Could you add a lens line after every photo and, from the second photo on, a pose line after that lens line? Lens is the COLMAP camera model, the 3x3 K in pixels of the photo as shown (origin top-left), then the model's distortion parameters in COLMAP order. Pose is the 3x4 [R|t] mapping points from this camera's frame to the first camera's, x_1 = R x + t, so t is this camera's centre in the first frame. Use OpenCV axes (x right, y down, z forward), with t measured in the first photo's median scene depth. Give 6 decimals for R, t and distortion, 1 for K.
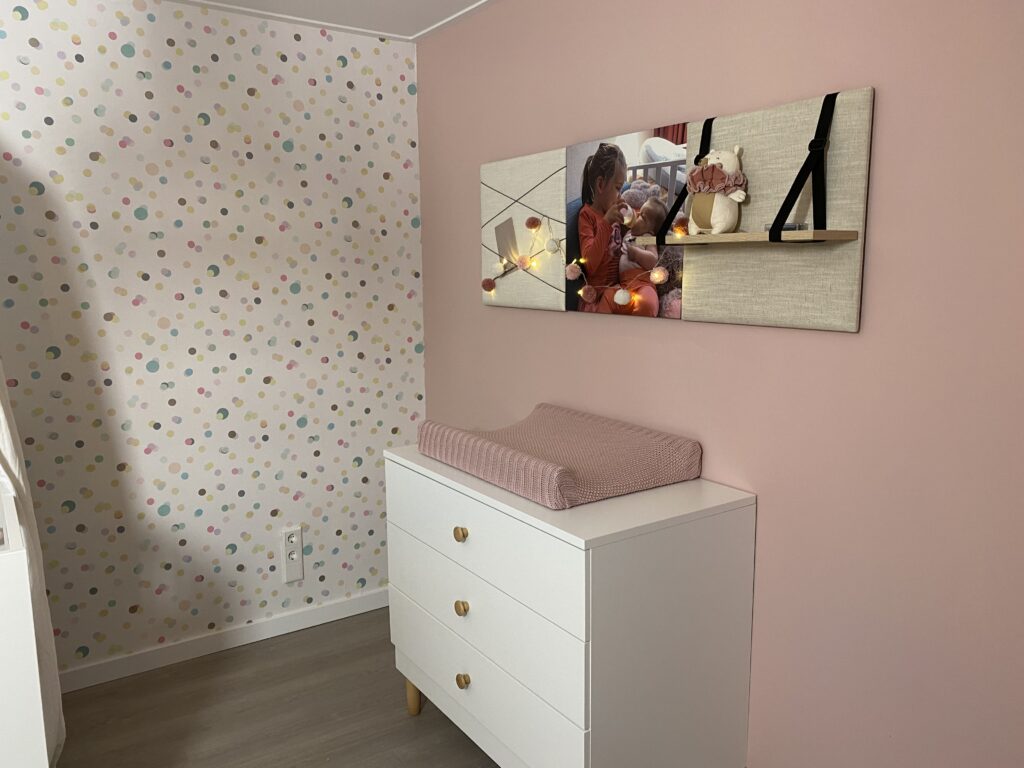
lens RADIAL K [[803.8, 0, 511.1], [0, 803.8, 387.9], [0, 0, 1]] dist [0.049379, -0.023202]
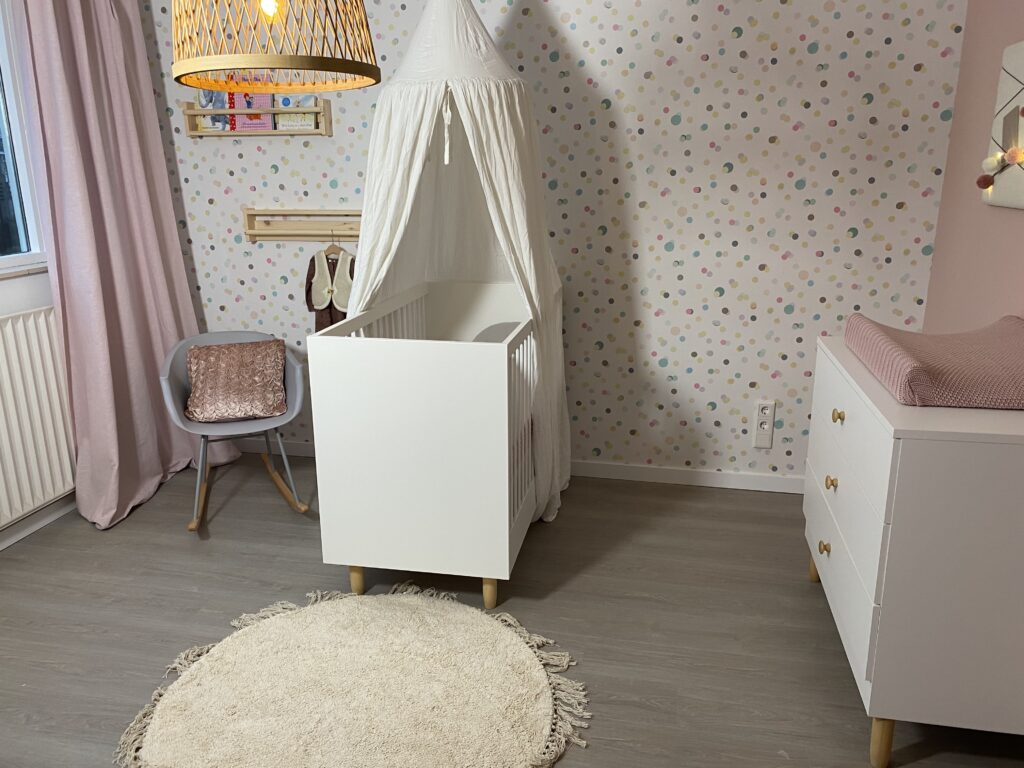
lens RADIAL K [[803.8, 0, 514.0], [0, 803.8, 385.2], [0, 0, 1]] dist [0.049379, -0.023202]
pose [[0.707740, 0.188836, -0.680768, 0.263991], [-0.112621, 0.981449, 0.155158, 0.016557], [0.697439, -0.033143, 0.715877, -0.060759]]
